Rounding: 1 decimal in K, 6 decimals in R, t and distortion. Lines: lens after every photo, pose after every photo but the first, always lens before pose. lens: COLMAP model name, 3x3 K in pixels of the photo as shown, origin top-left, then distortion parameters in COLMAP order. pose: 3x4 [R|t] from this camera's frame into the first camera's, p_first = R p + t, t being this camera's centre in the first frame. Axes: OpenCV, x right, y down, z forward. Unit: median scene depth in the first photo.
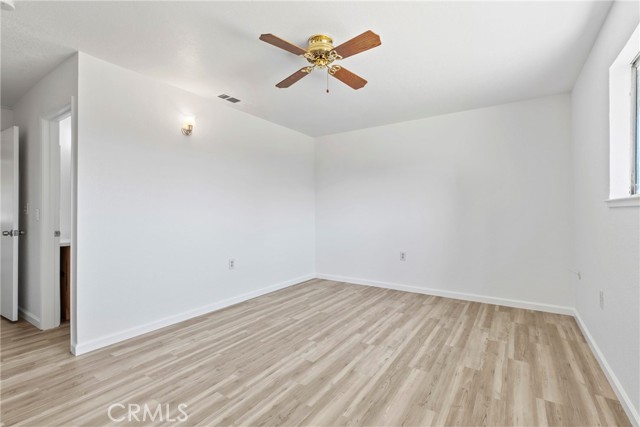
lens RADIAL K [[292.2, 0, 318.6], [0, 292.2, 210.7], [0, 0, 1]] dist [0.004892, 0.000588]
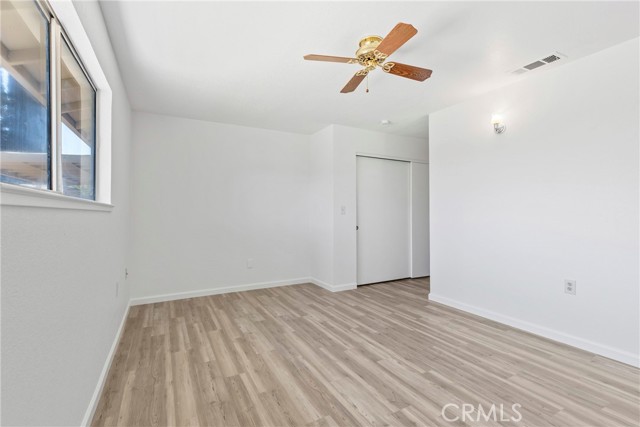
lens RADIAL K [[292.2, 0, 326.6], [0, 292.2, 212.3], [0, 0, 1]] dist [0.004892, 0.000588]
pose [[-0.444413, 0.002337, -0.895819, 0.921095], [0.008598, 0.999962, -0.001657, 0.000668], [0.895781, -0.008439, -0.444416, 1.240283]]
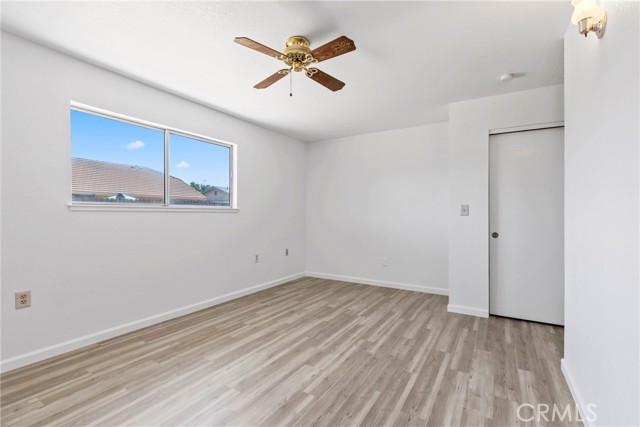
lens RADIAL K [[292.2, 0, 323.8], [0, 292.2, 215.3], [0, 0, 1]] dist [0.004892, 0.000588]
pose [[-0.998142, 0.001184, -0.060913, -0.019375], [0.001107, 0.999999, 0.001297, 0.006776], [0.060915, 0.001227, -0.998142, 1.910471]]
